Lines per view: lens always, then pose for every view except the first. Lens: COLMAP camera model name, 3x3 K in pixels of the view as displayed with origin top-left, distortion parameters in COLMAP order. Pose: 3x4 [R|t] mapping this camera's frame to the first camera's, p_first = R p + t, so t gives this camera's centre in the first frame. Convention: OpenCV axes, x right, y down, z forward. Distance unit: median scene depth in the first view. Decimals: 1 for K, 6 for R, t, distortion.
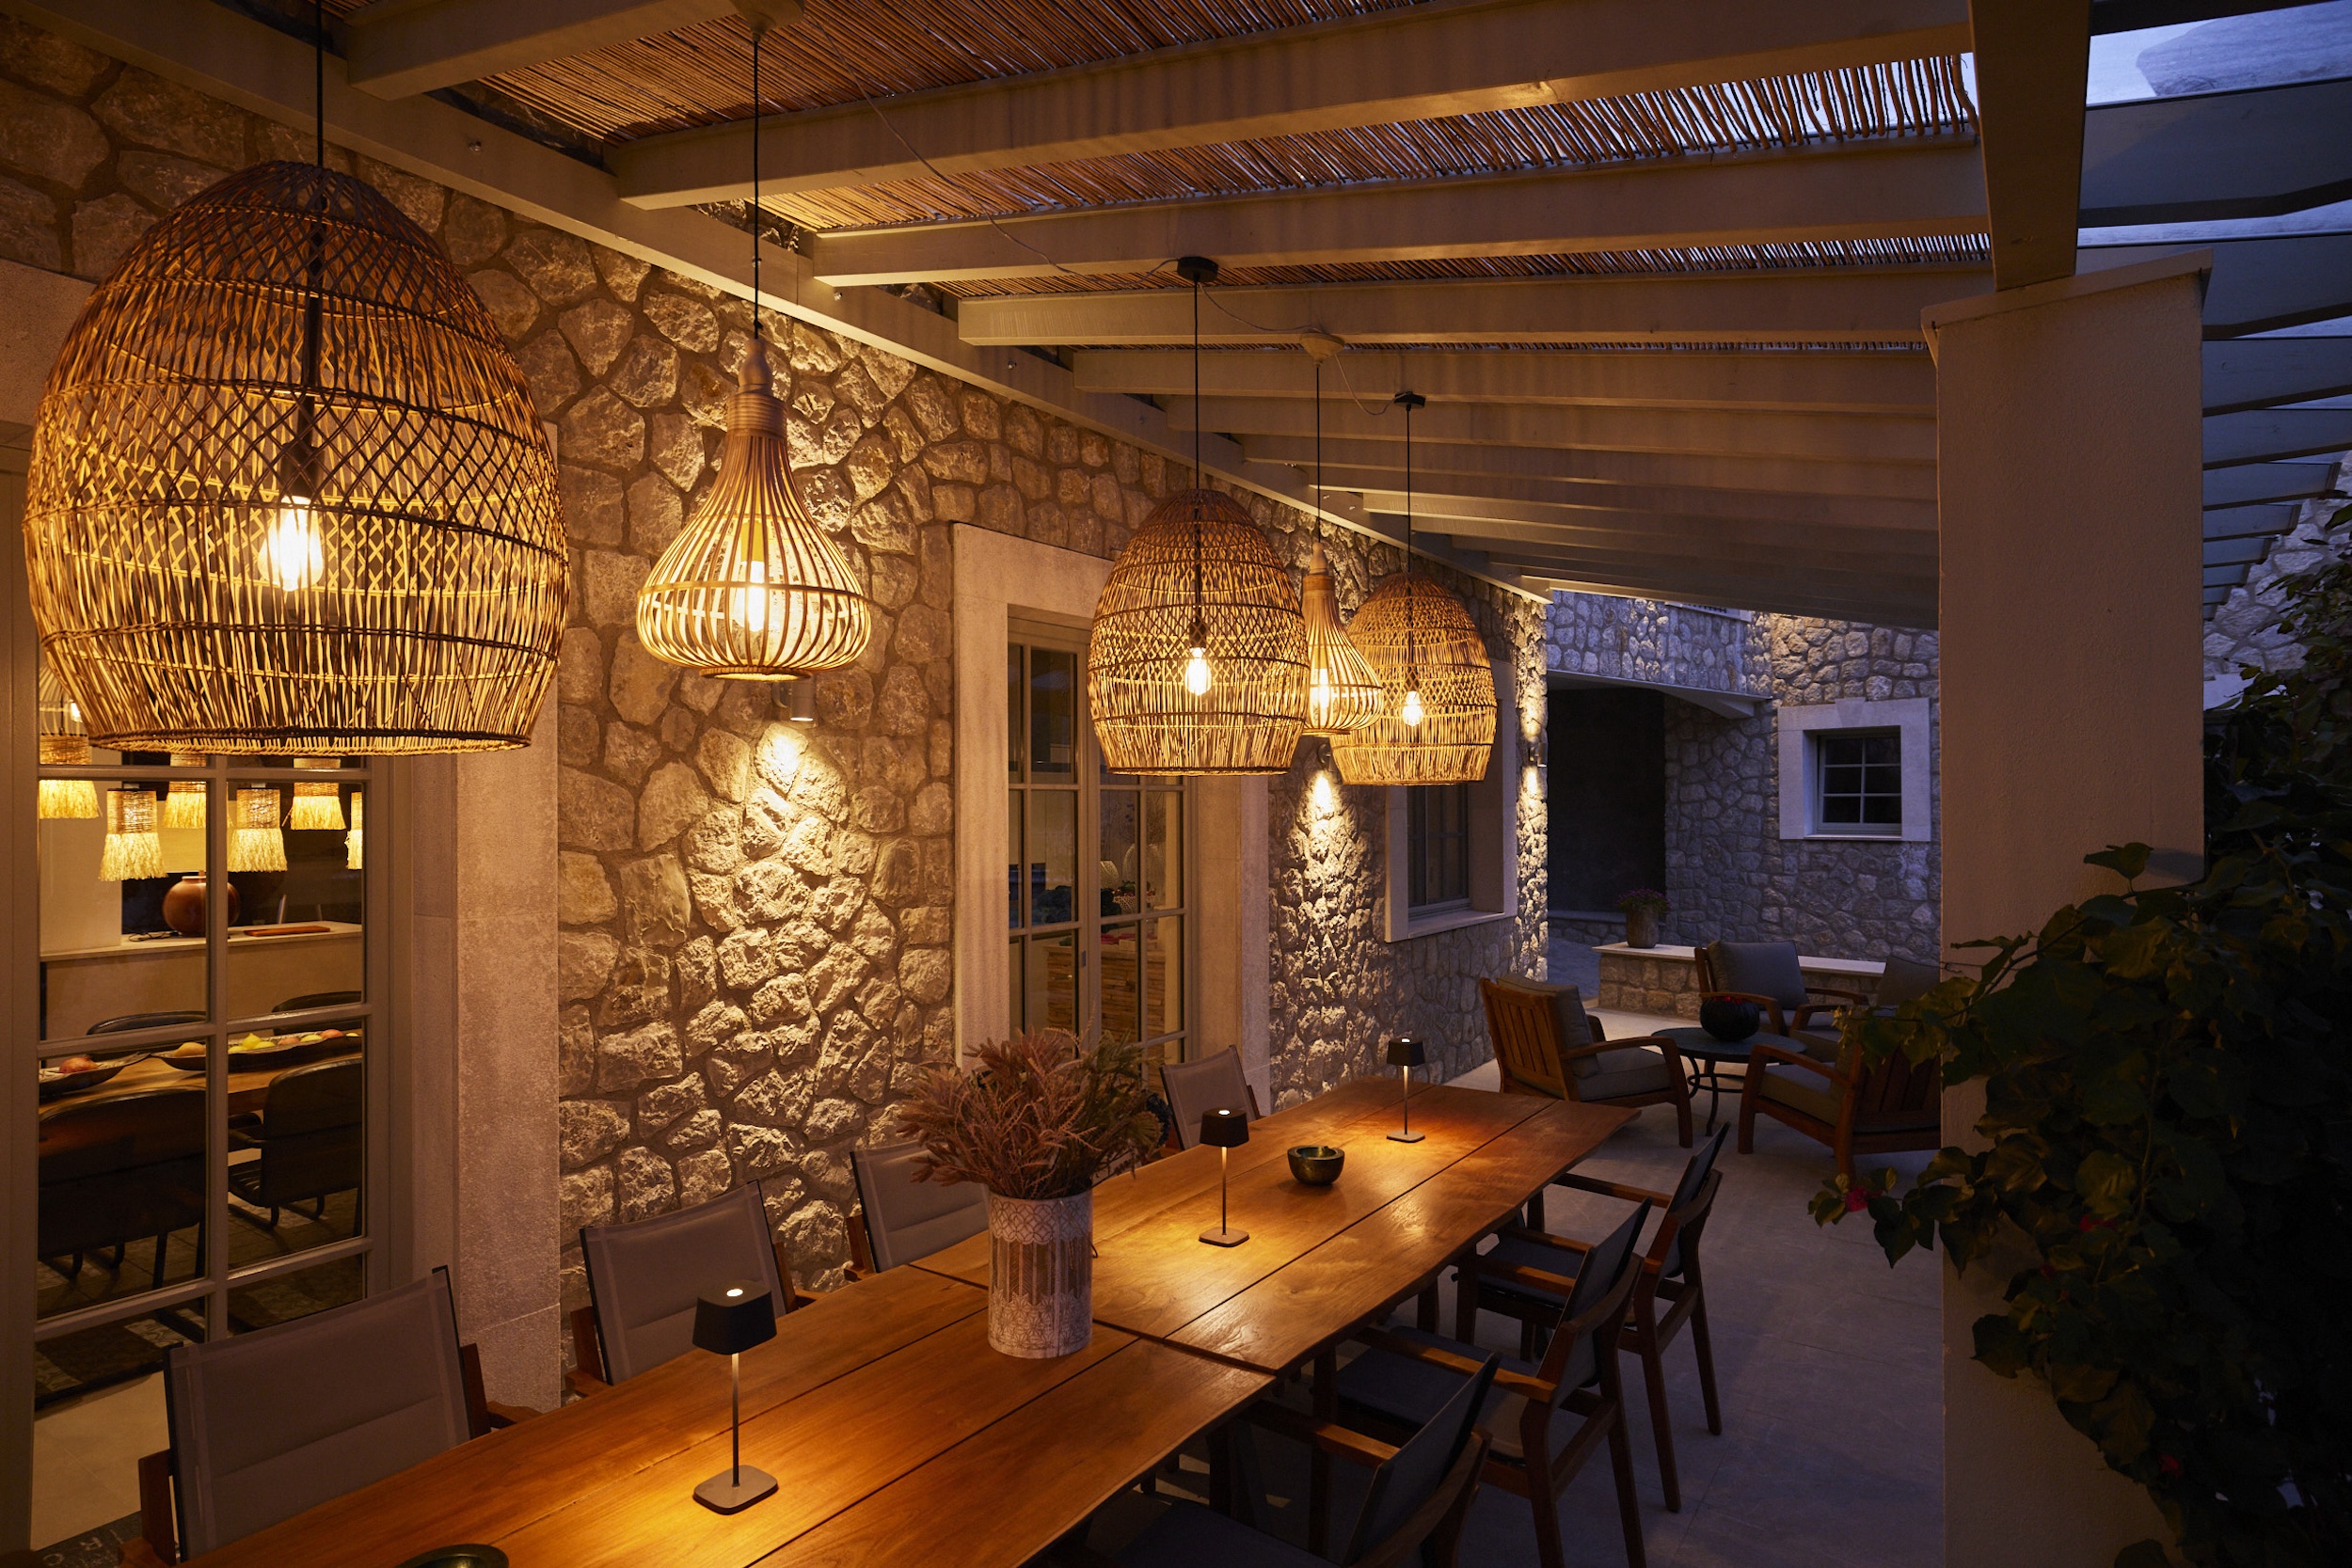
lens RADIAL K [[1264.0, 0, 1172.4], [0, 1264.0, 792.2], [0, 0, 1]] dist [-0.019365, 0.006776]
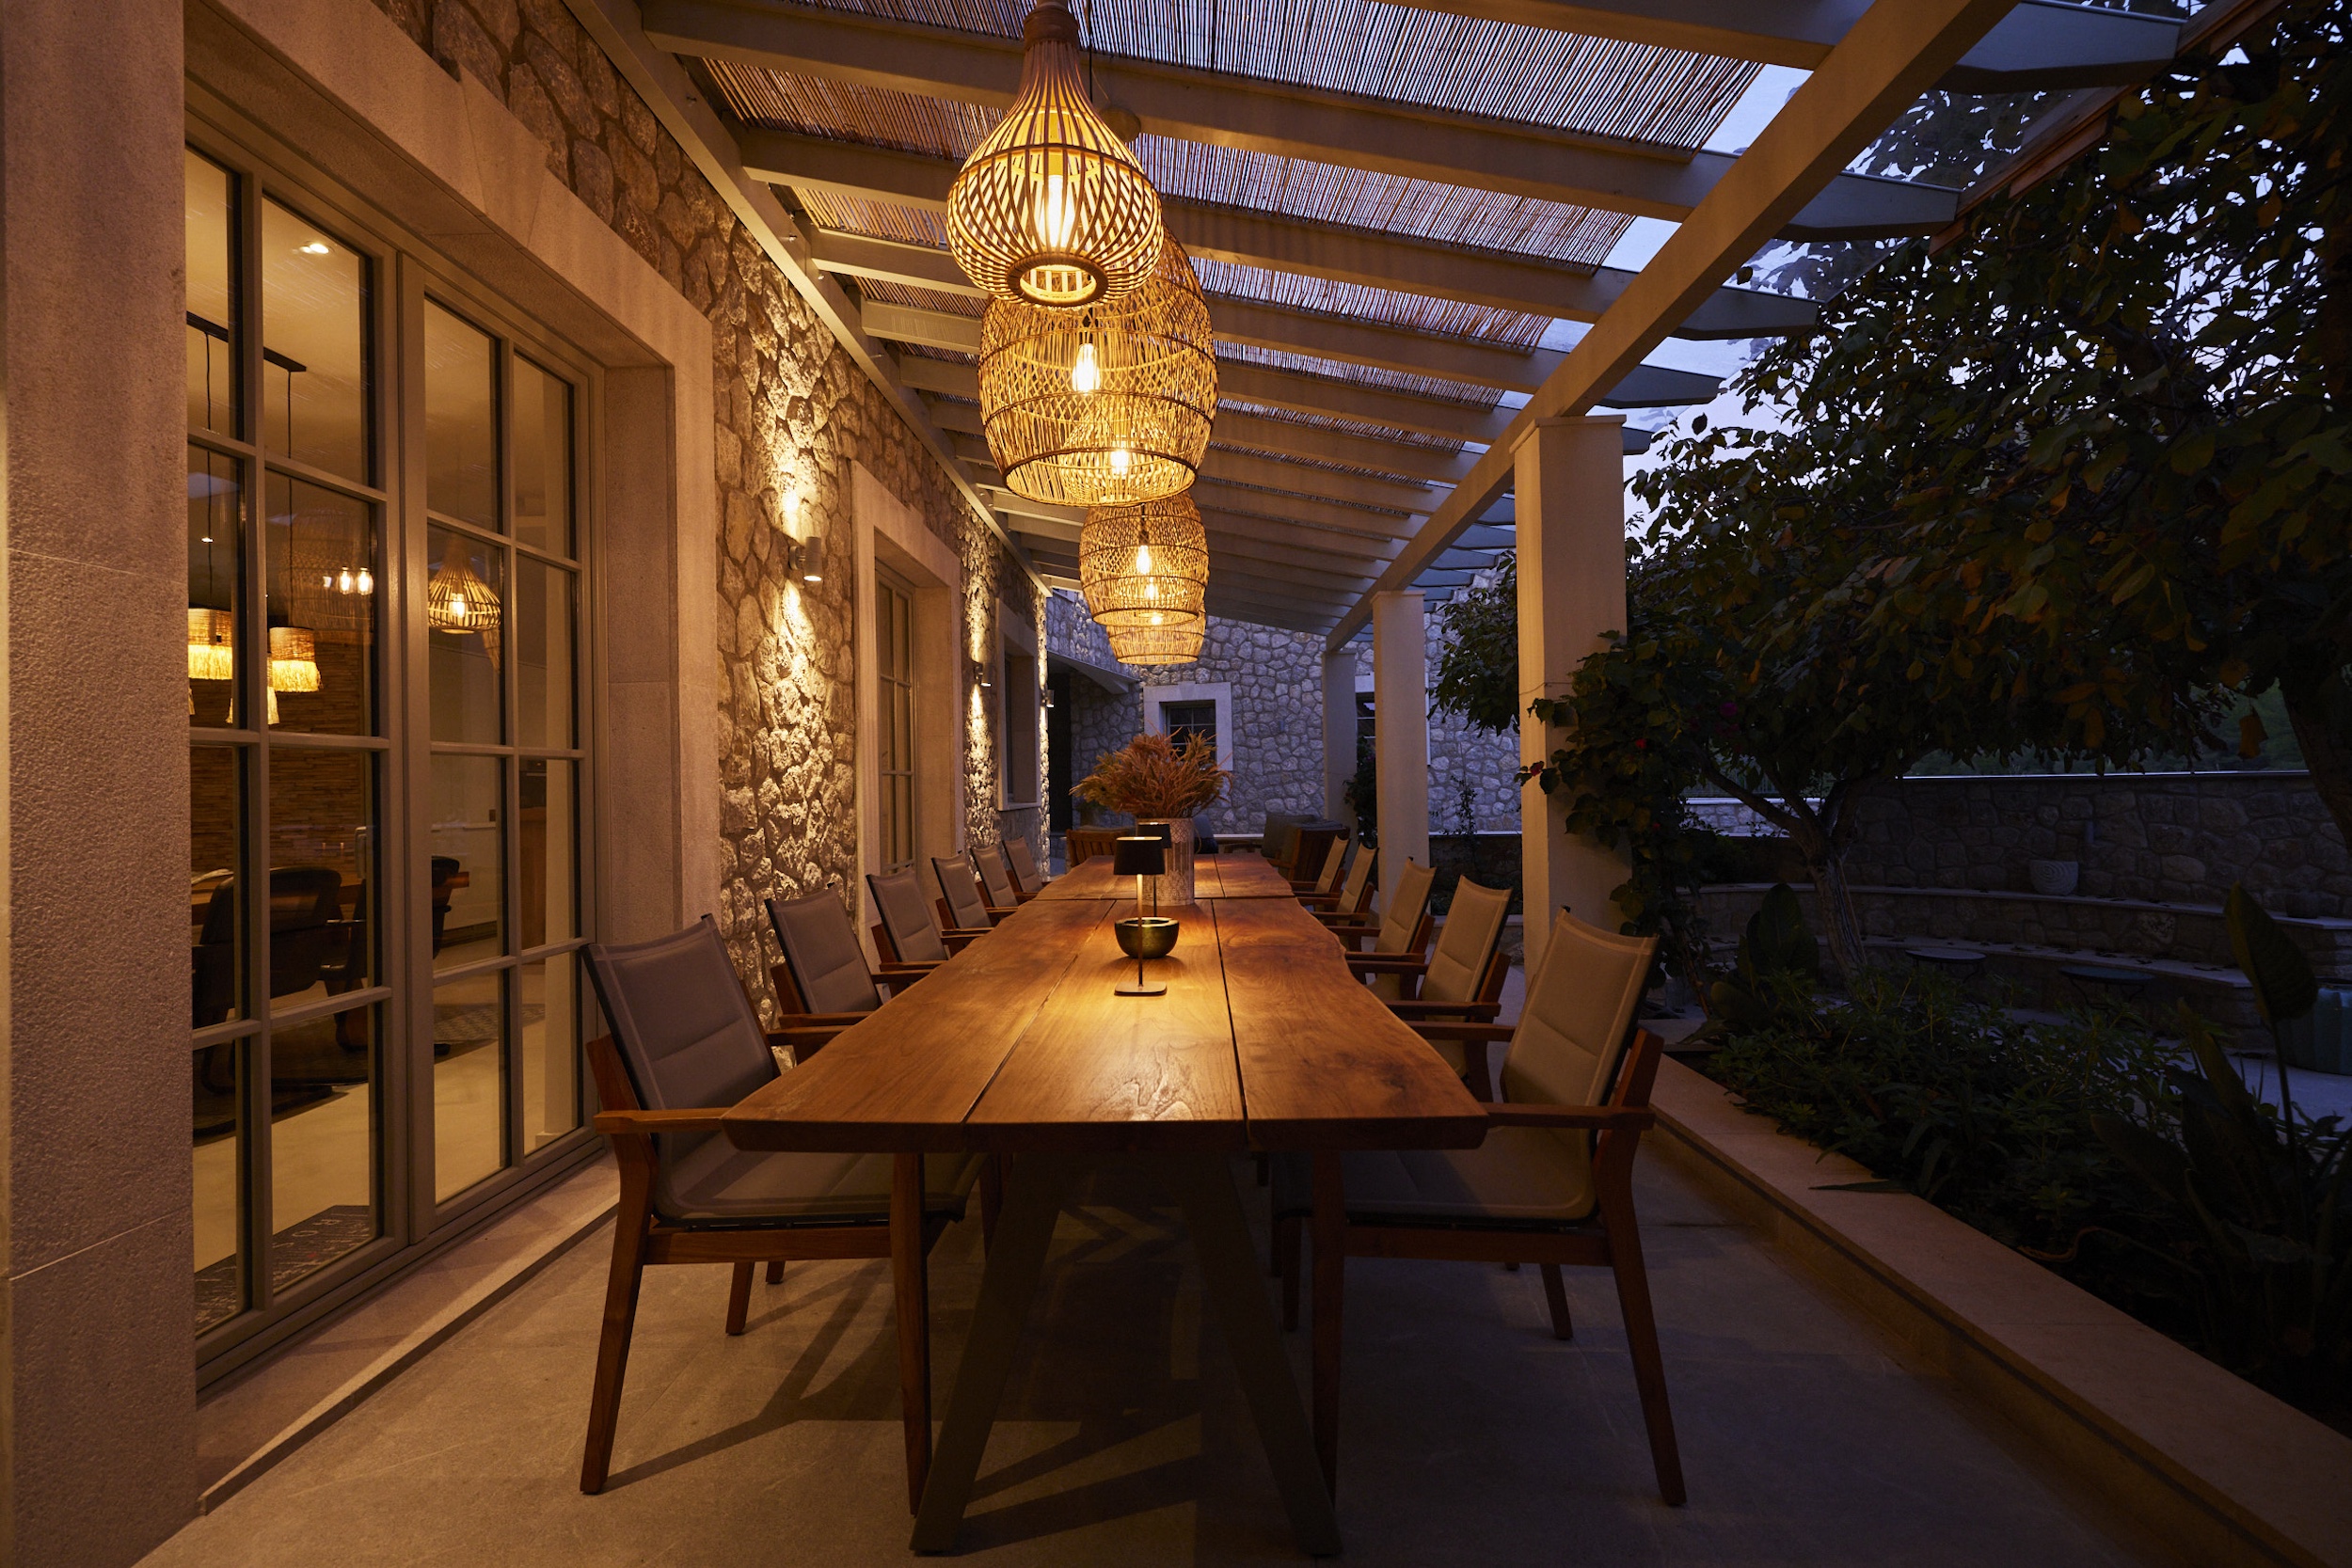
lens RADIAL K [[1003.3, 0, 1176.8], [0, 1003.3, 786.5], [0, 0, 1]] dist [-0.000139, 0.000924]
pose [[0.832804, -0.011387, 0.553452, -0.481868], [0.009723, 0.999935, 0.005943, 0.140629], [-0.553483, 0.000432, 0.832860, -0.114551]]
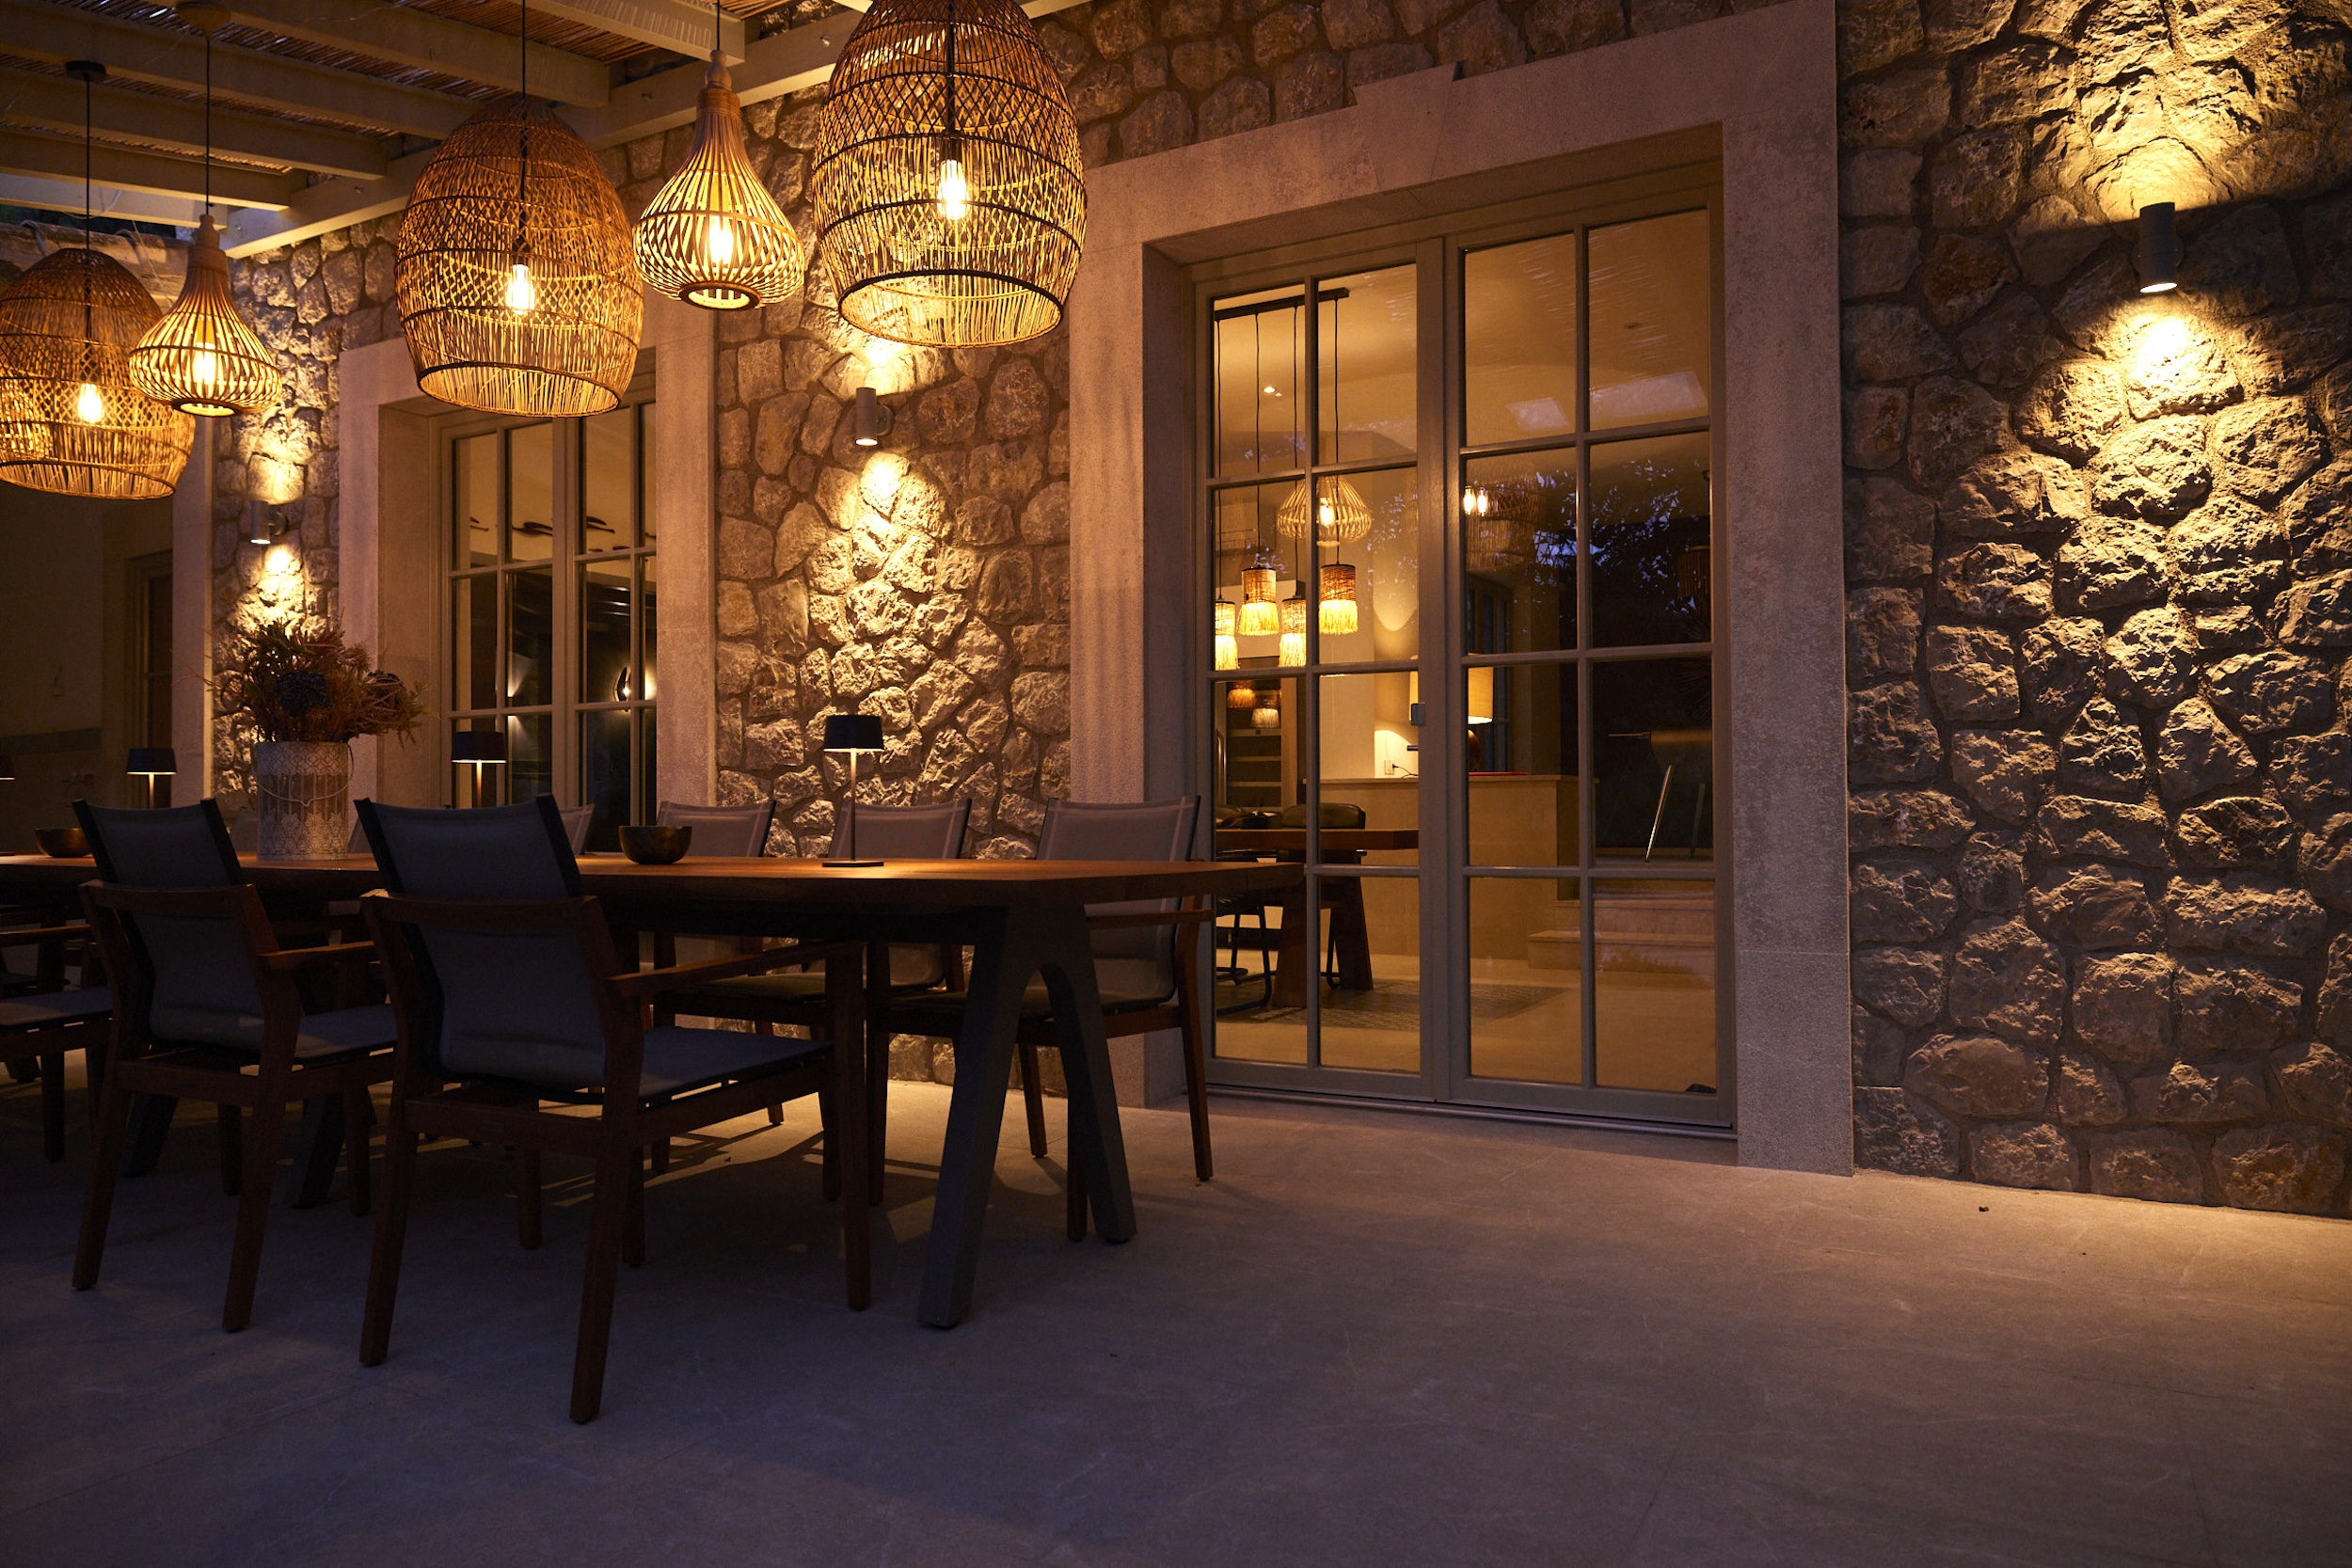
lens RADIAL K [[1564.7, 0, 1163.4], [0, 1564.7, 791.3], [0, 0, 1]] dist [-0.000195, 0.005349]
pose [[0.110019, -0.016431, -0.993794, 0.869084], [0.013730, 0.999793, -0.015010, 0.217194], [0.993835, -0.011994, 0.110222, 0.926464]]
